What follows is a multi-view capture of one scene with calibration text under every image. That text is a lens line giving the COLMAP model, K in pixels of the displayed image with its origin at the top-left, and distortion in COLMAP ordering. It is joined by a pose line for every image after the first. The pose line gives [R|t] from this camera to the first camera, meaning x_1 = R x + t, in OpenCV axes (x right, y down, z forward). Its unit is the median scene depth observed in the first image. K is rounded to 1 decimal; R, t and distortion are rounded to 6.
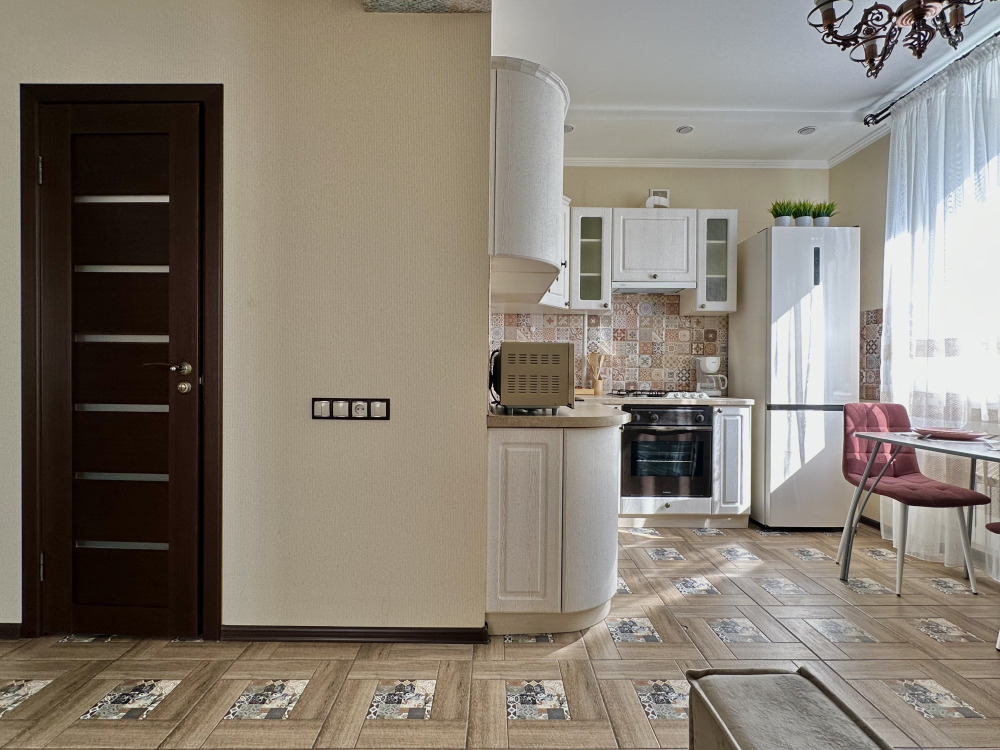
lens RADIAL K [[497.0, 0, 500.0], [0, 497.0, 375.0], [0, 0, 1]] dist [-0.004757, -0.000951]
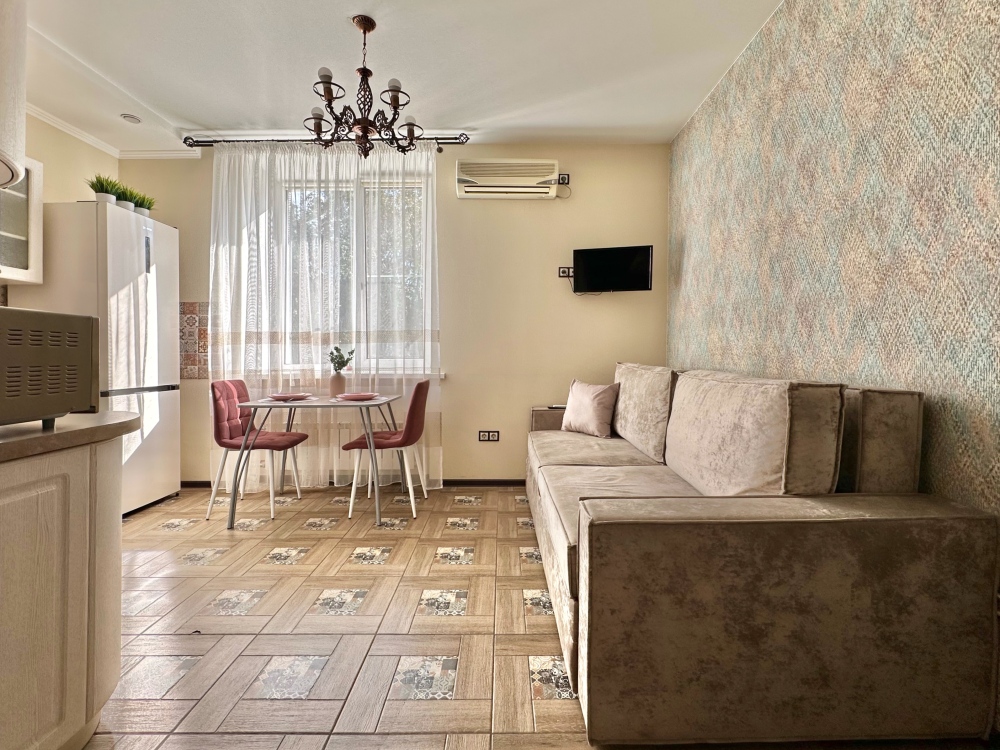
lens RADIAL K [[413.7, 0, 501.0], [0, 413.7, 351.0], [0, 0, 1]] dist [-0.001666, -0.000127]
pose [[0.041615, 0.002445, 0.999131, -0.210991], [0.011179, 0.999933, -0.002913, -0.004745], [-0.999071, 0.011290, 0.041585, 0.223560]]
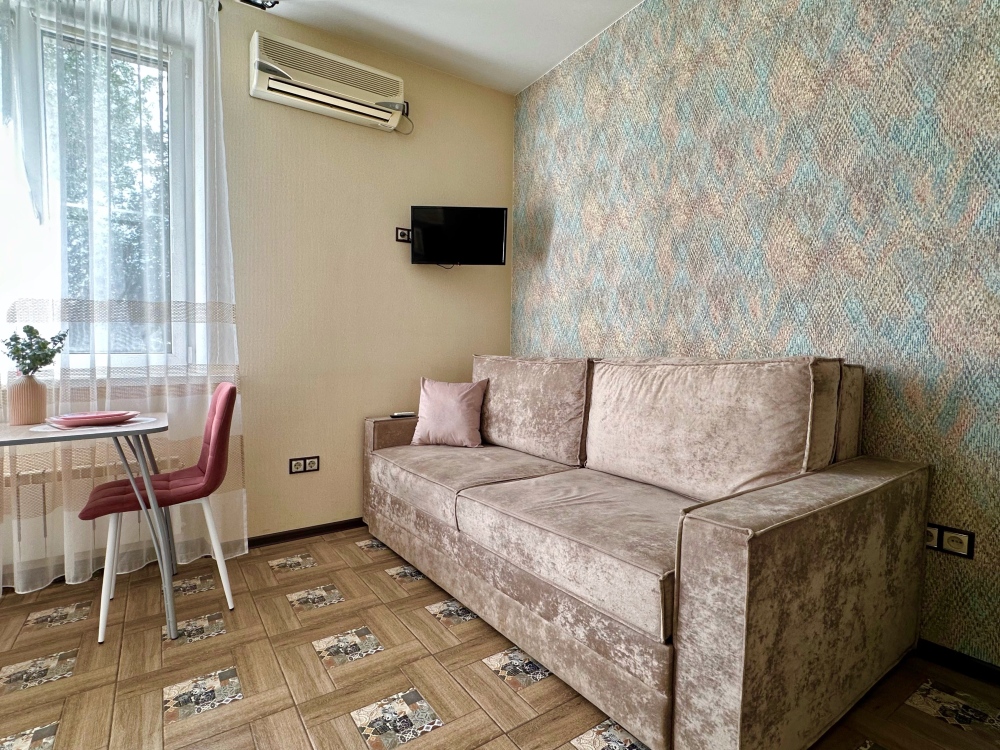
lens RADIAL K [[502.9, 0, 488.1], [0, 502.9, 374.2], [0, 0, 1]] dist [-0.002999, -0.000199]
pose [[-0.491973, -0.033730, 0.869957, -0.093972], [0.016867, 0.998692, 0.048260, 0.011082], [-0.870447, 0.038416, -0.490760, 0.408631]]
